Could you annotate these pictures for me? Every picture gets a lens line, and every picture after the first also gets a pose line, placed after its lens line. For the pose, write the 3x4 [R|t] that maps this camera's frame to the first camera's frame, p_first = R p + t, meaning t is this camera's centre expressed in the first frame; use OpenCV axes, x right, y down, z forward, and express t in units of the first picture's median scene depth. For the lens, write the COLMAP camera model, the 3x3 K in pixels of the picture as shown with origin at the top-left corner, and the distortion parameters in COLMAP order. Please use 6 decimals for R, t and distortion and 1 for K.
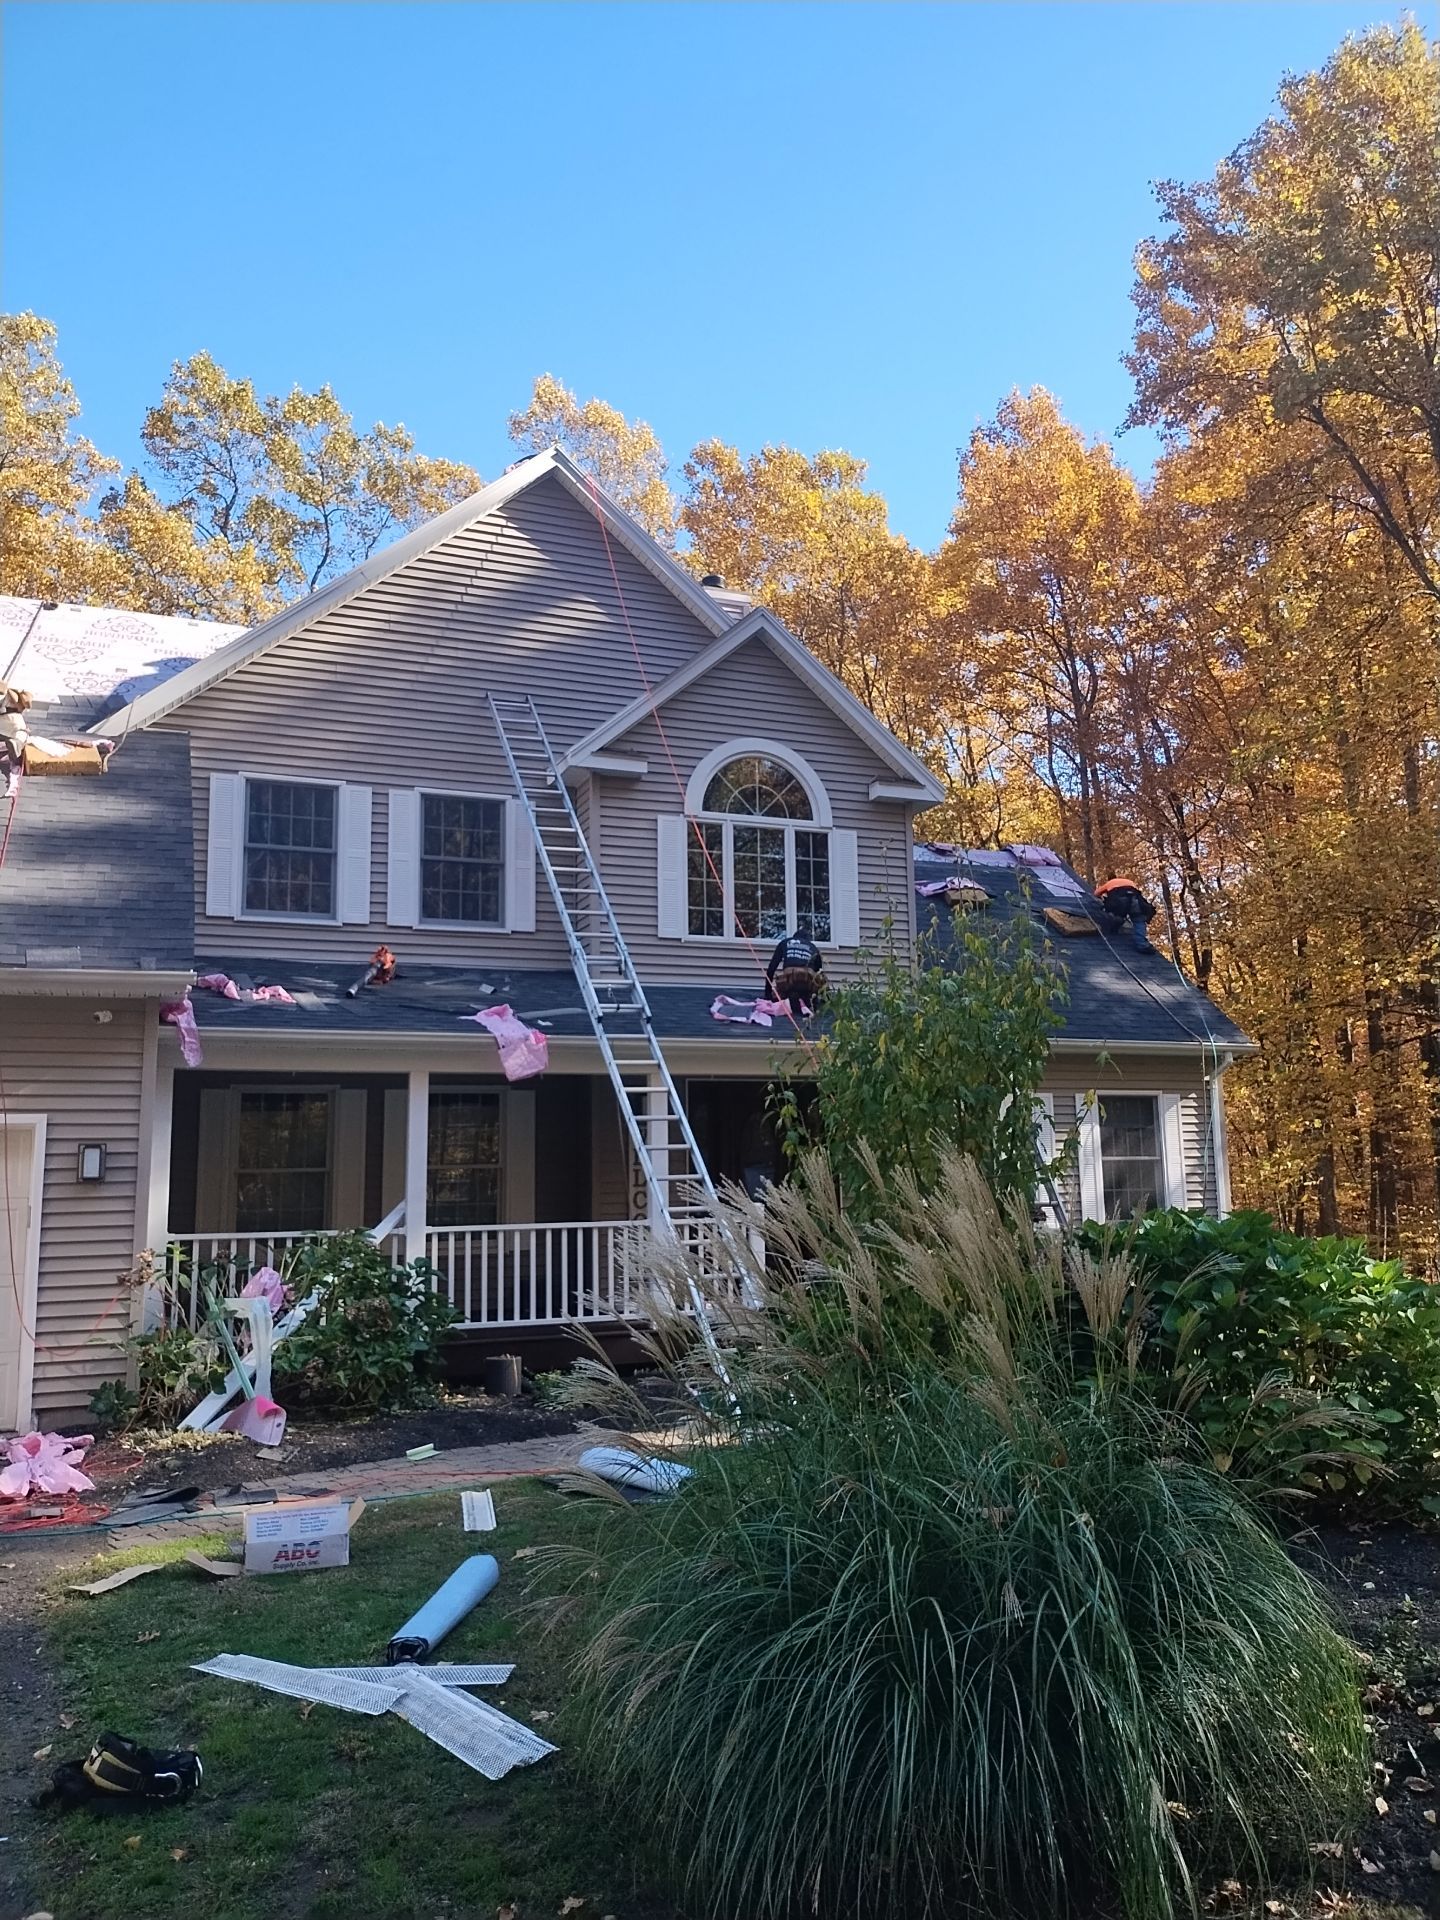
lens RADIAL K [[1402.2, 0, 728.3], [0, 1402.2, 963.8], [0, 0, 1]] dist [0.030974, -0.043746]
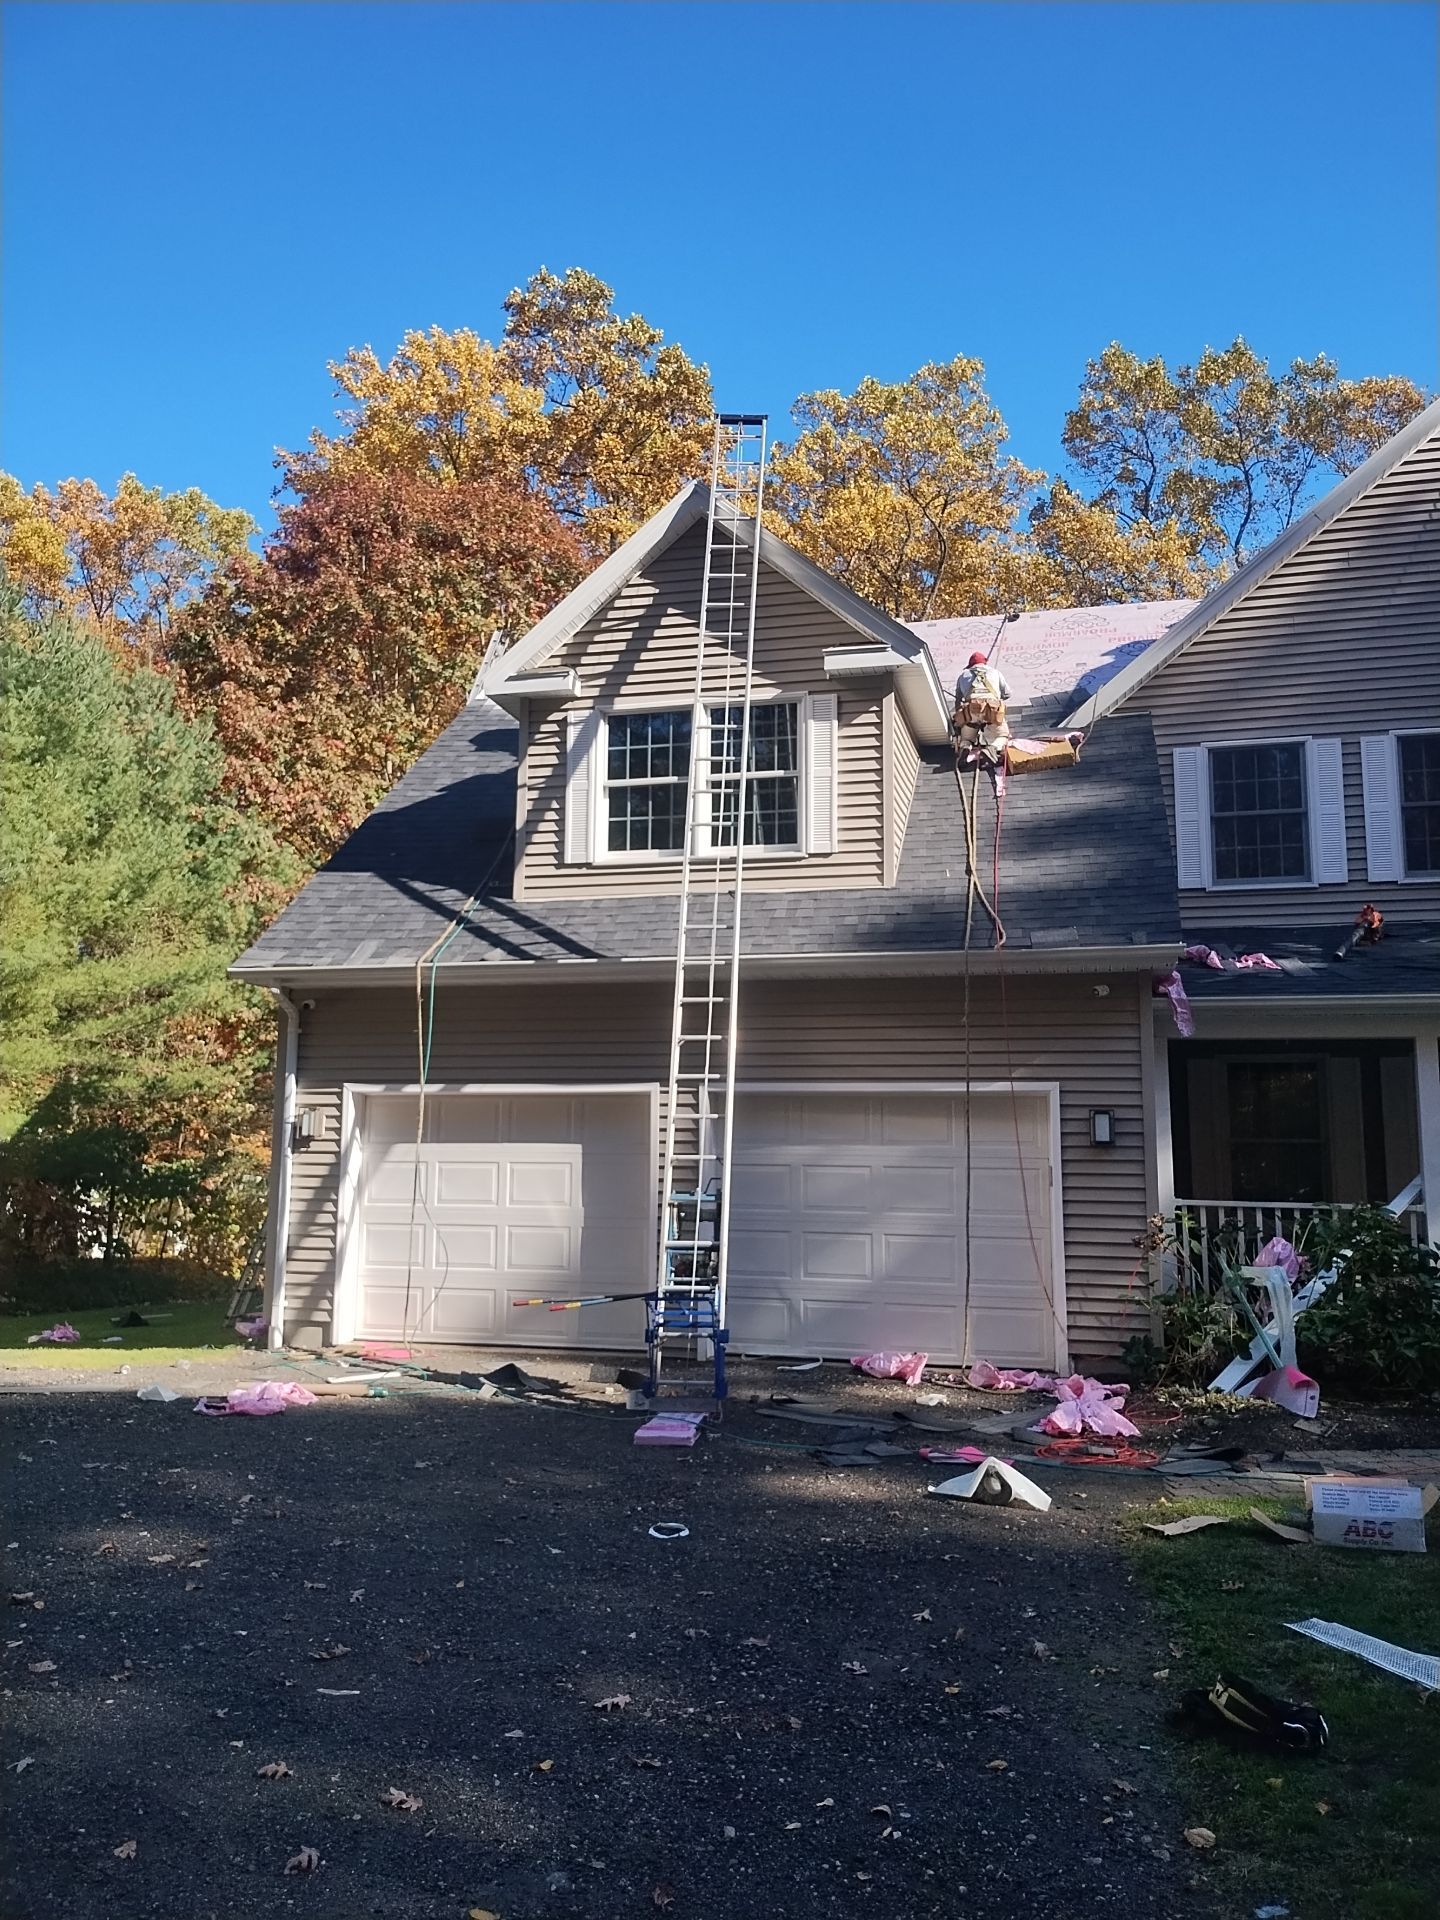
lens RADIAL K [[1402.2, 0, 728.3], [0, 1402.2, 963.8], [0, 0, 1]] dist [0.030974, -0.043746]
pose [[0.809052, -0.056621, -0.585004, -0.050772], [0.066368, 0.997784, -0.004787, 0.003538], [0.583978, -0.034952, 0.811016, -0.019327]]
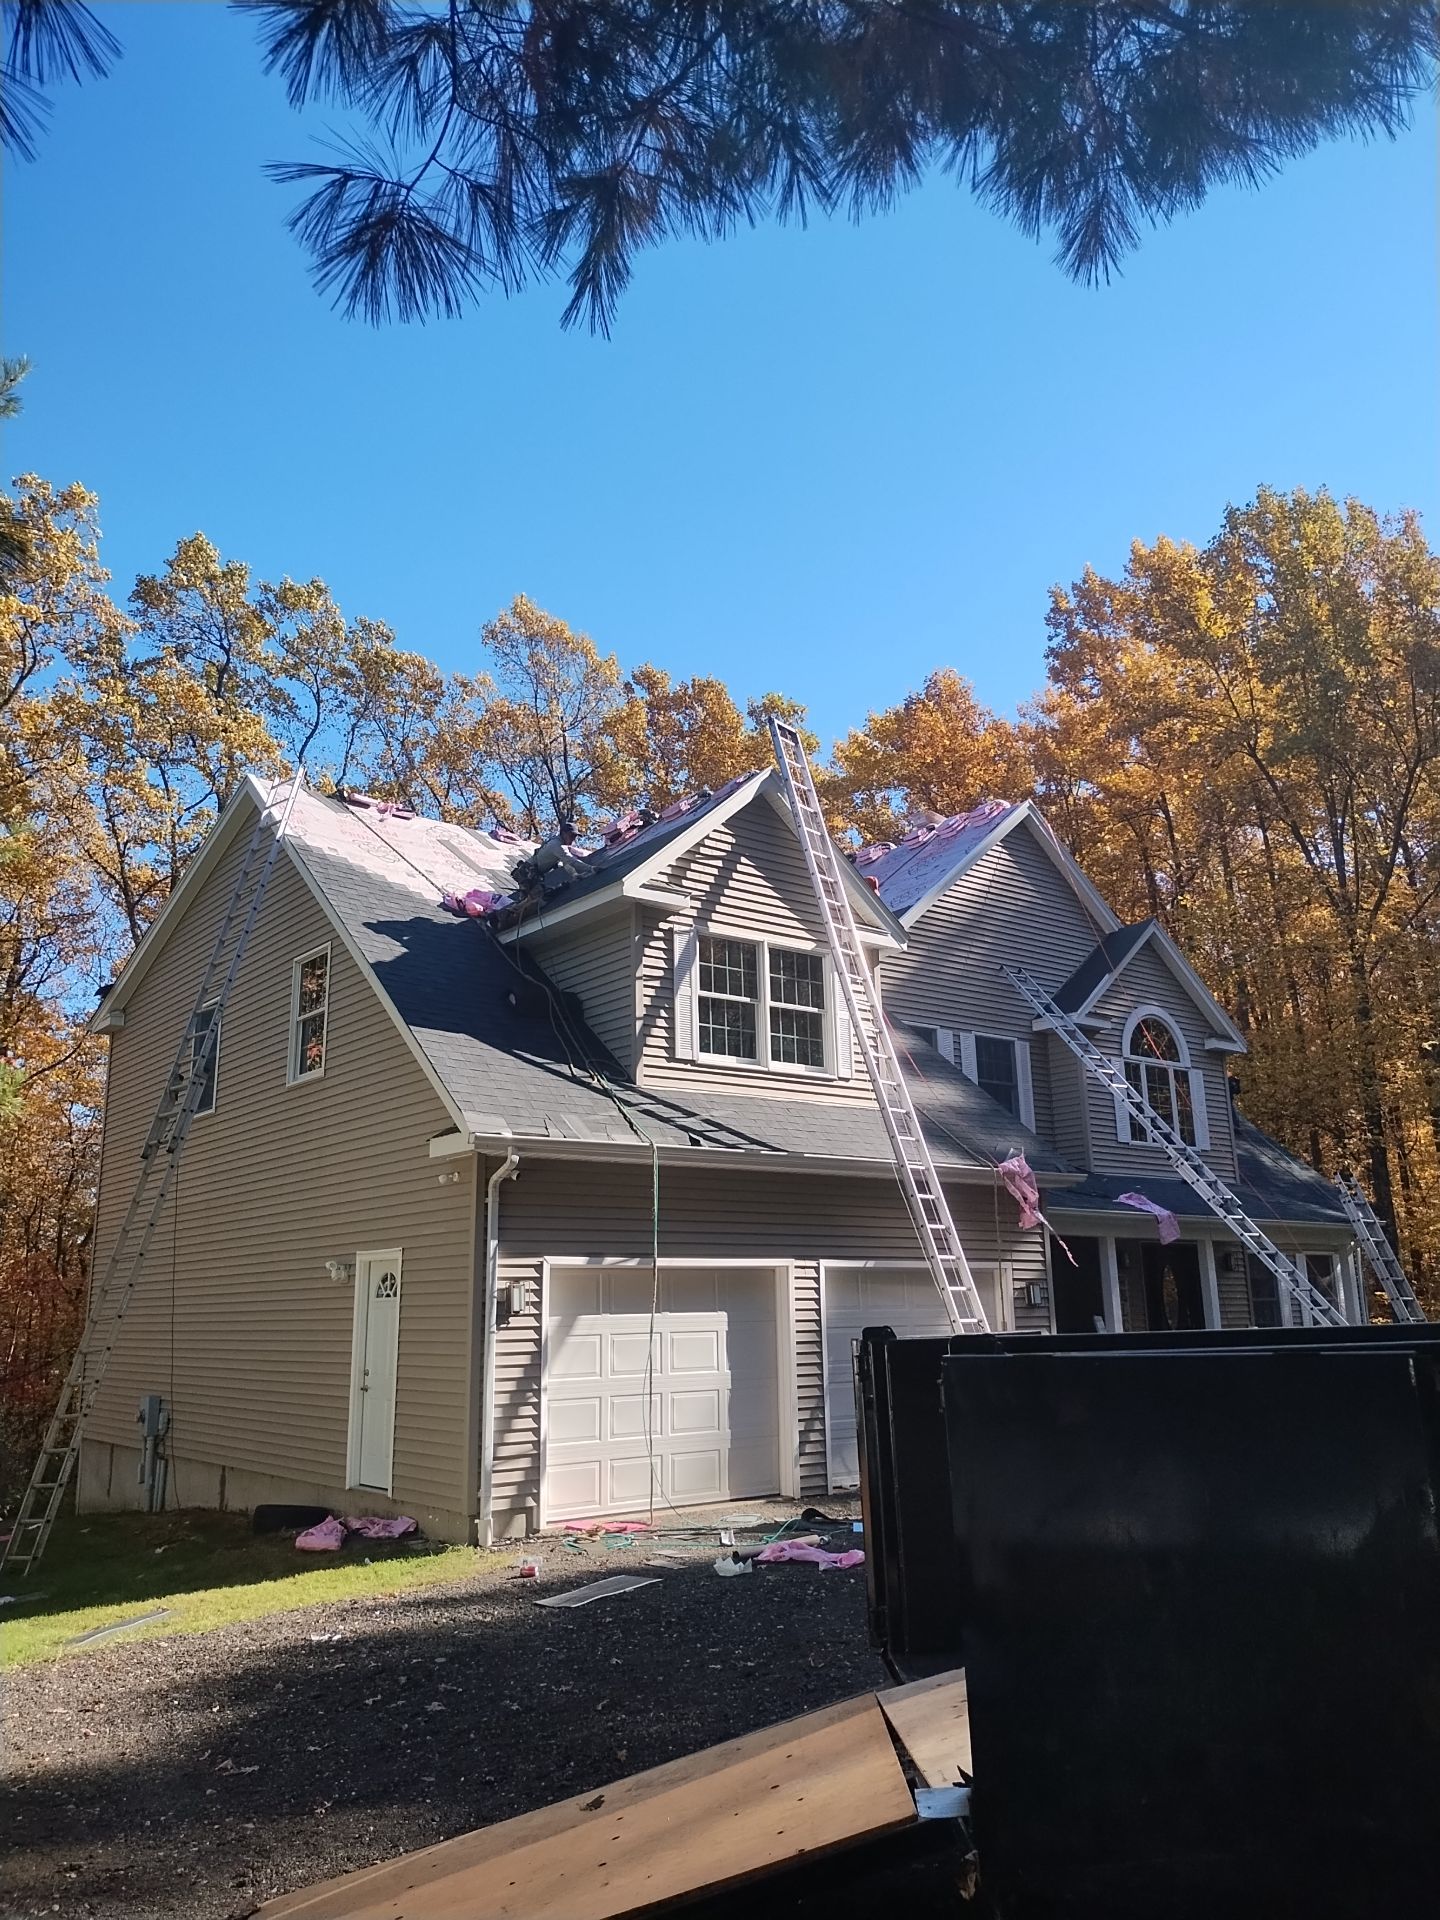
lens RADIAL K [[1402.2, 0, 728.3], [0, 1402.2, 963.8], [0, 0, 1]] dist [0.030974, -0.043746]
pose [[0.957790, 0.058496, 0.281453, -0.648461], [-0.029535, 0.993920, -0.106065, -0.022061], [-0.285947, 0.093275, 0.953695, -0.236620]]
